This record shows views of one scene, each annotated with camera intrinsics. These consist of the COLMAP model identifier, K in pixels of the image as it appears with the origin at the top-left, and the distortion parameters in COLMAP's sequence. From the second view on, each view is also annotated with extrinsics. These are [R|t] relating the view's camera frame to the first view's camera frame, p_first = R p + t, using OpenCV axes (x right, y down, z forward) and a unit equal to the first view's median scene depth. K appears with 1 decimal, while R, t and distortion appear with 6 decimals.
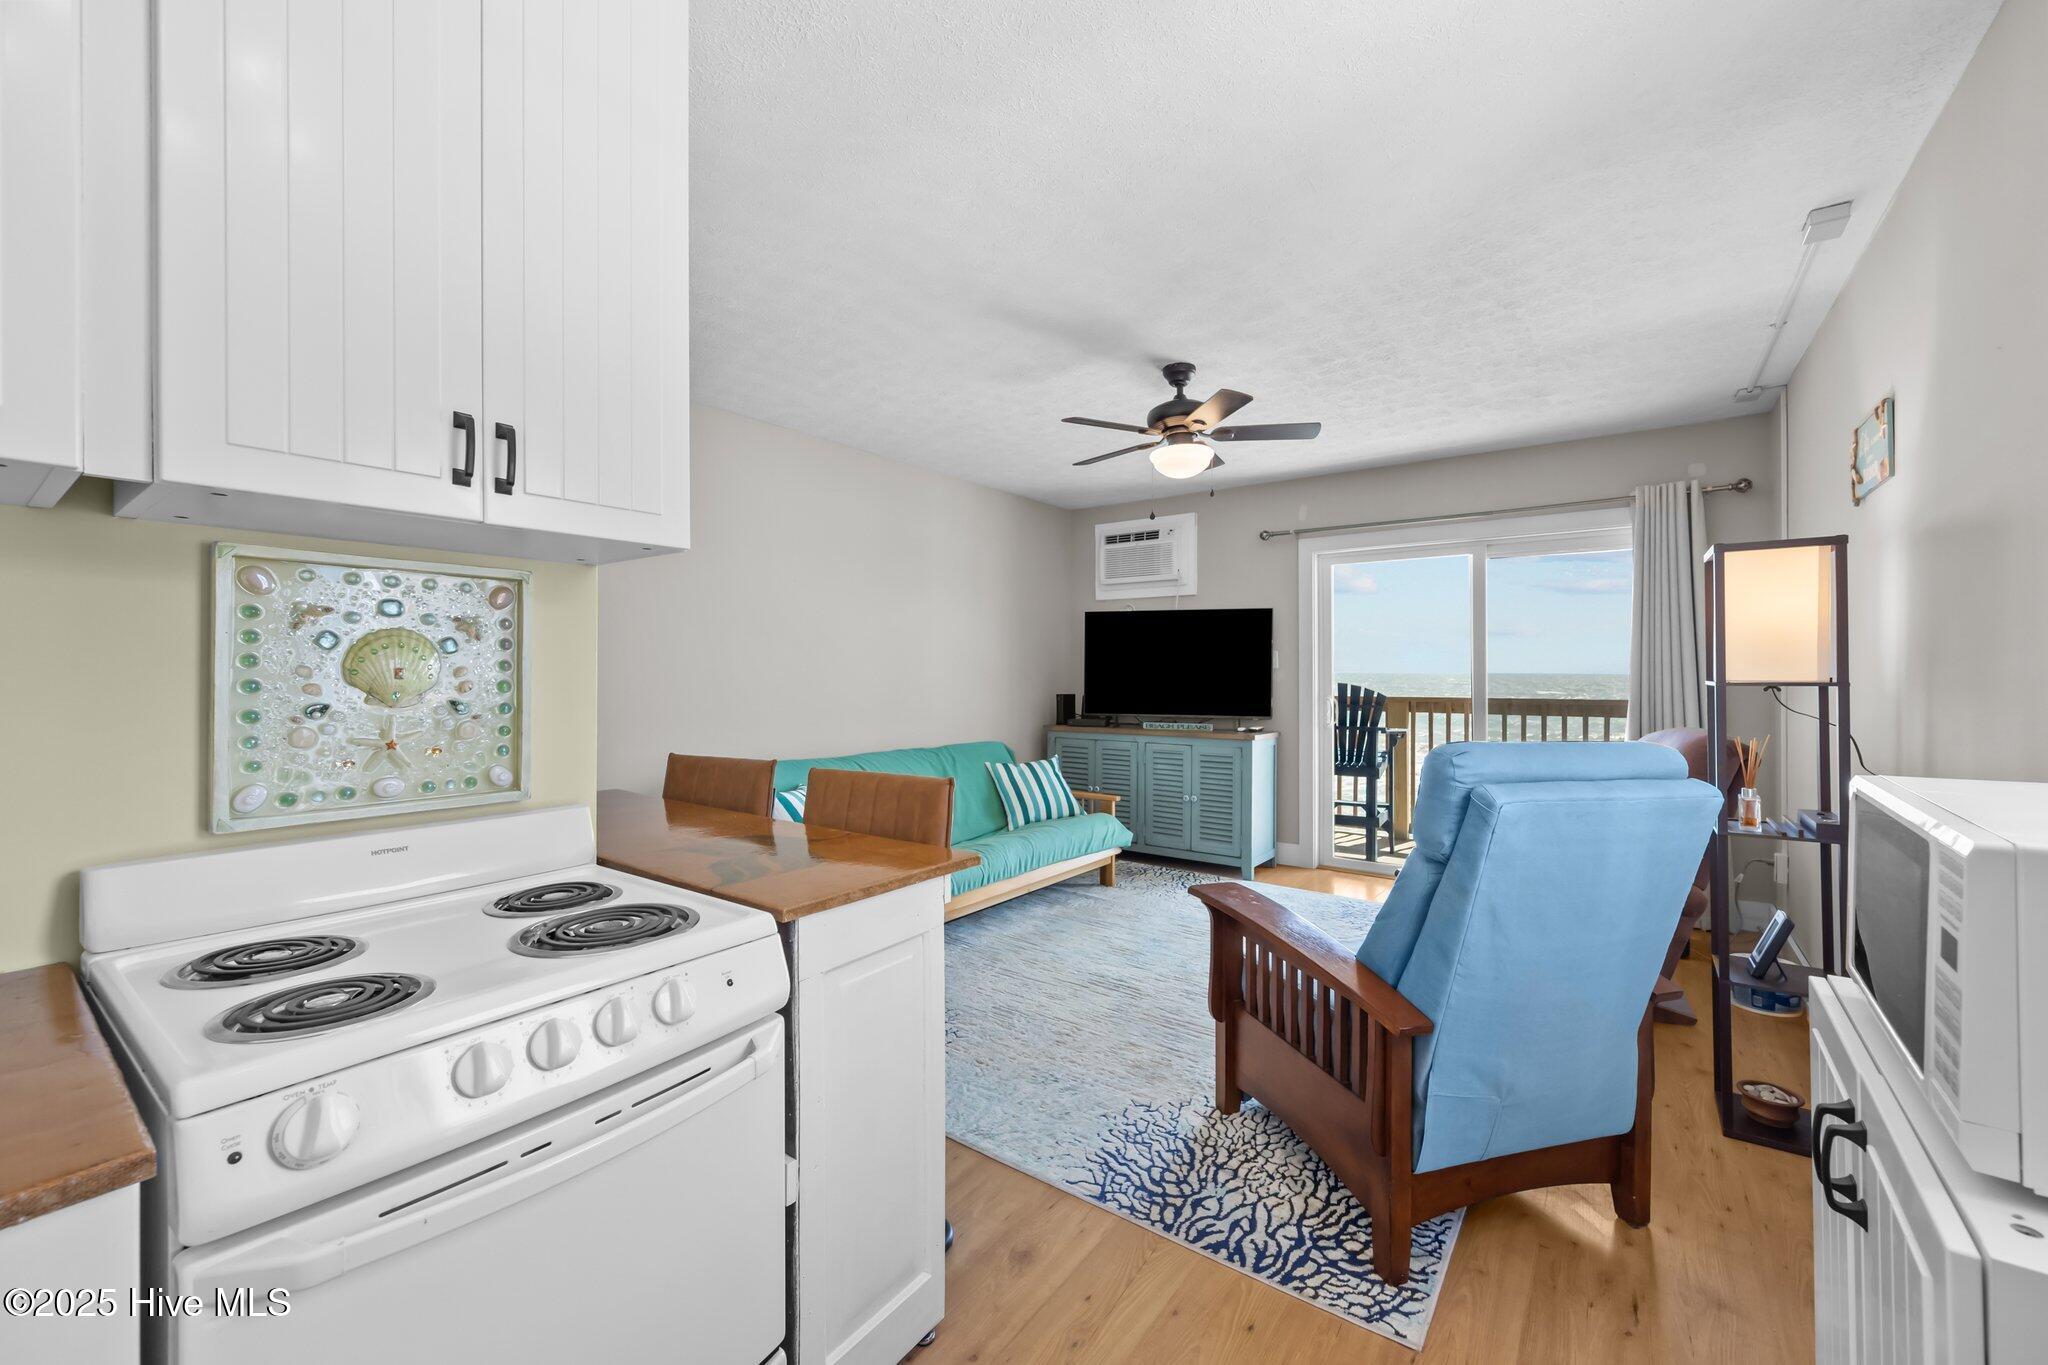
lens RADIAL K [[811.3, 0, 1030.4], [0, 811.3, 669.1], [0, 0, 1]] dist [0.000135, 0.000575]
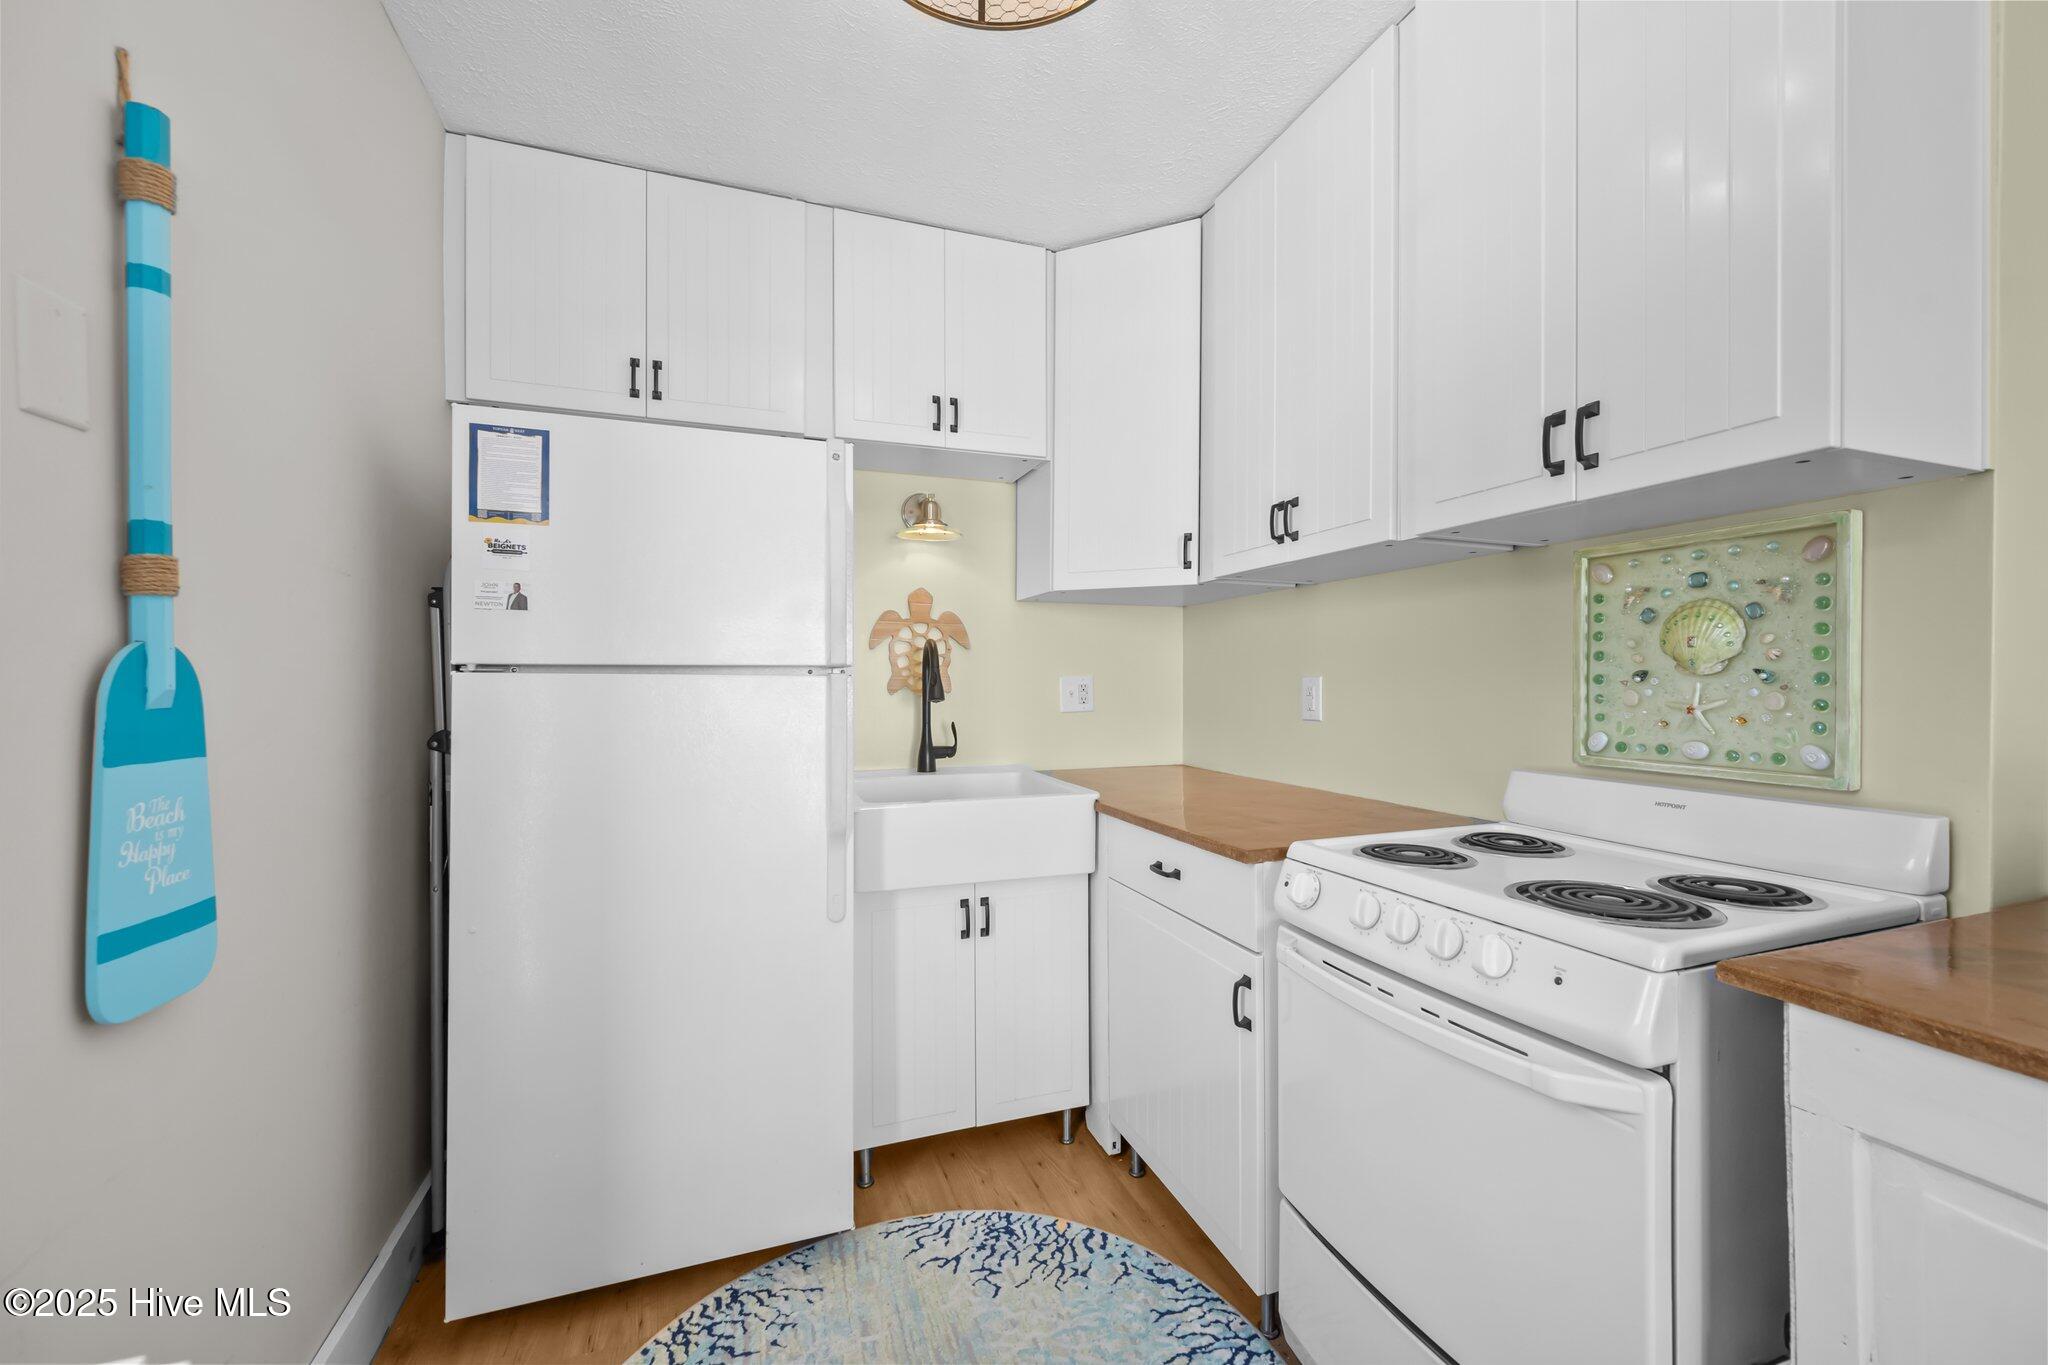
lens RADIAL K [[811.3, 0, 1027.9], [0, 811.3, 684.2], [0, 0, 1]] dist [0.000135, 0.000575]
pose [[-0.549993, 0.003379, -0.835163, 0.160812], [0.005044, 0.999987, 0.000724, 0.015305], [0.835154, -0.003815, -0.550003, 0.240410]]
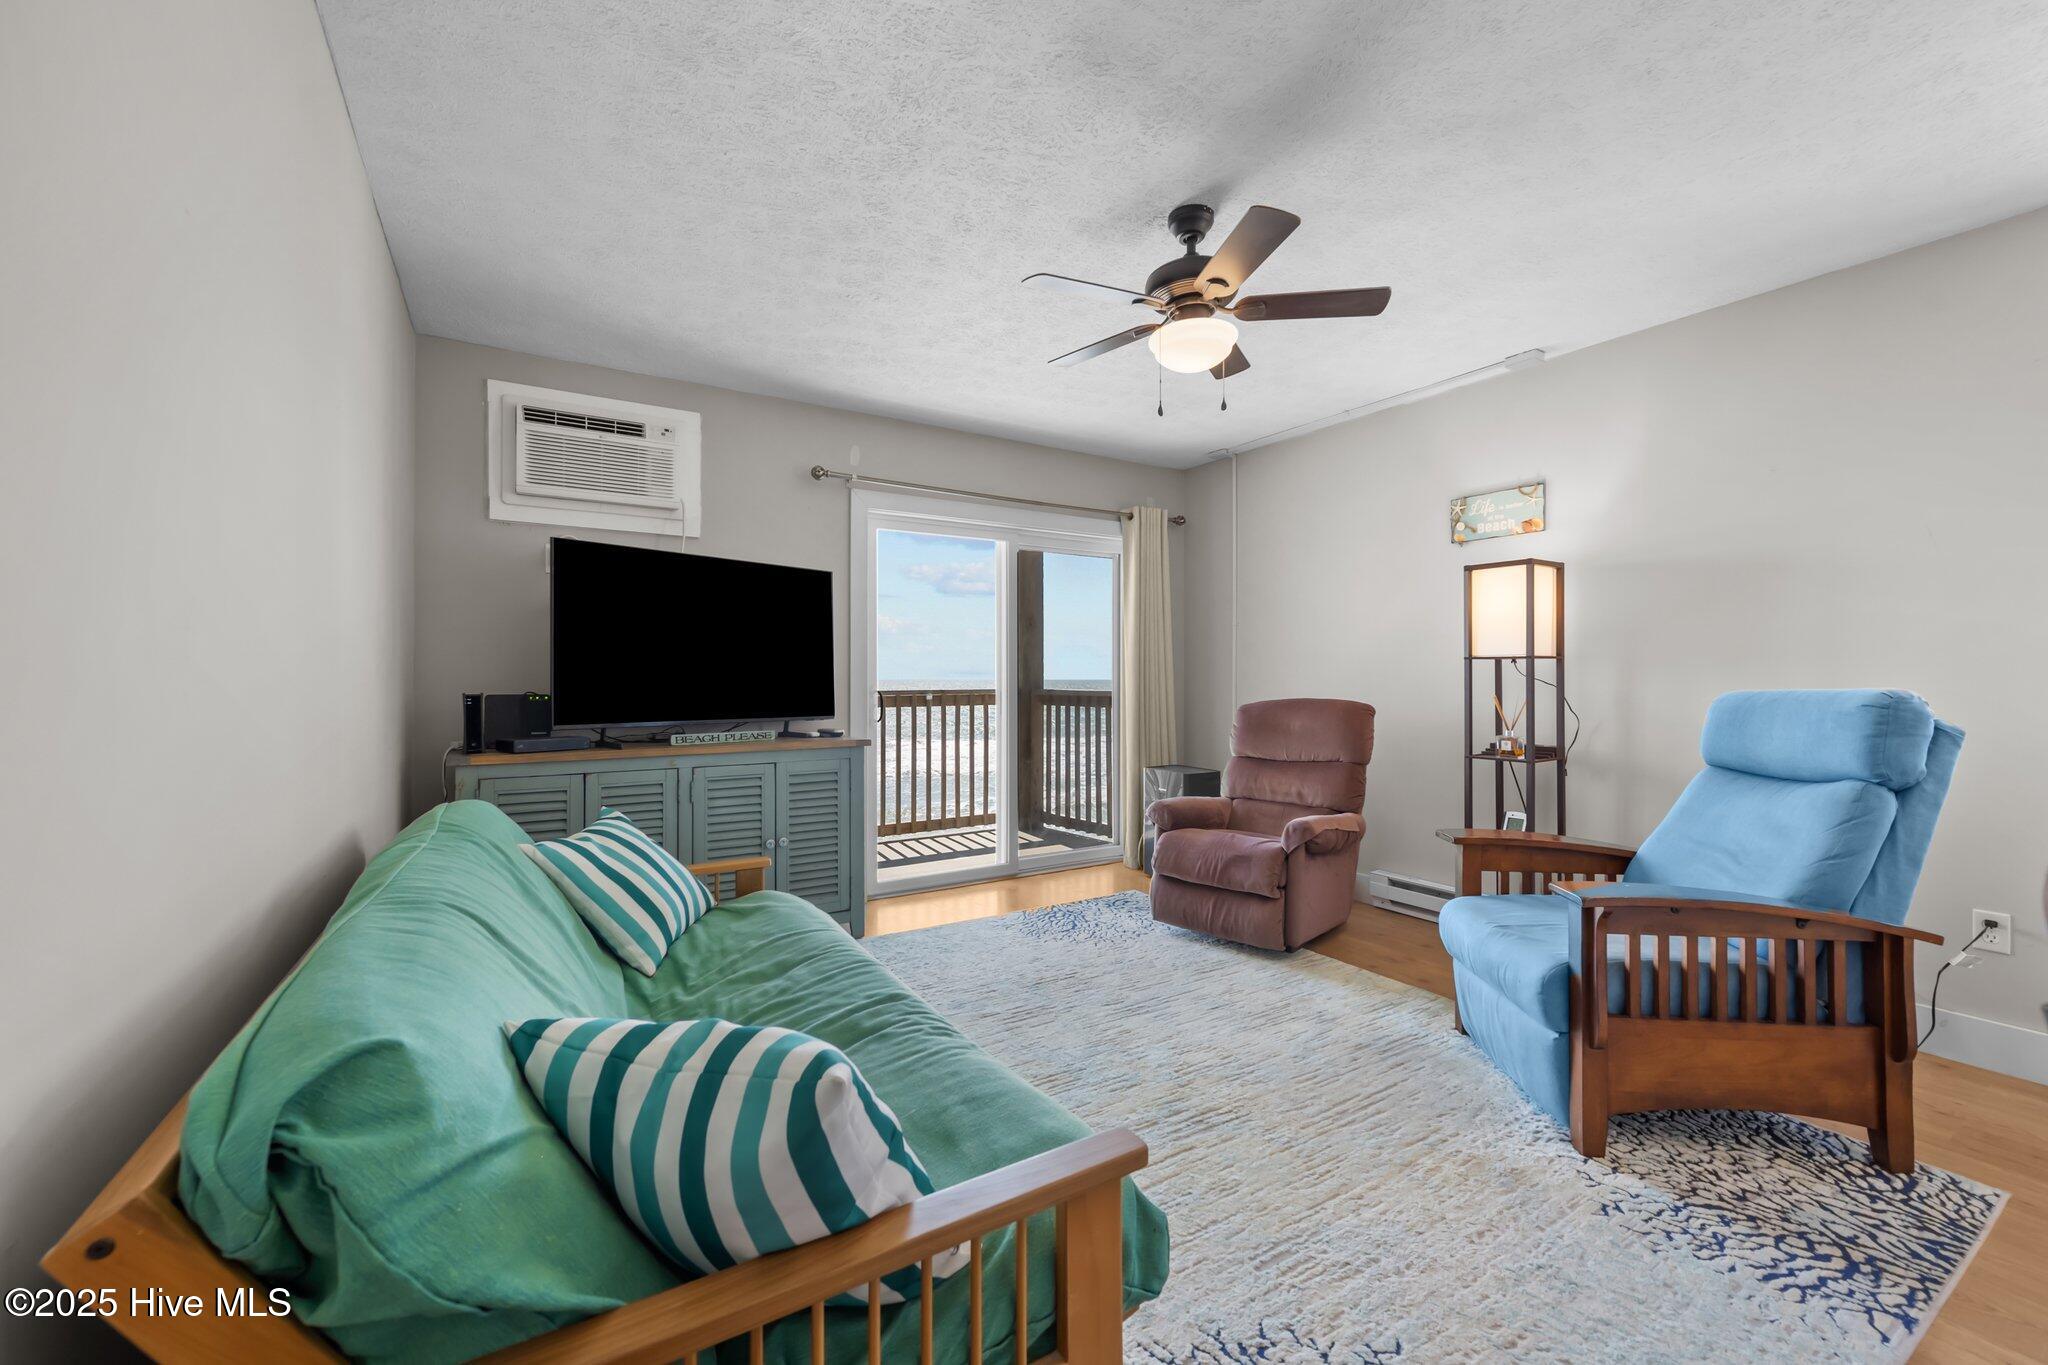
lens RADIAL K [[811.3, 0, 1029.6], [0, 811.3, 679.1], [0, 0, 1]] dist [0.000135, 0.000575]
pose [[0.368238, 0.000588, 0.929732, -0.380009], [-0.000155, 1.000000, -0.000571, 0.028323], [-0.929732, 0.000066, 0.368238, 0.621905]]
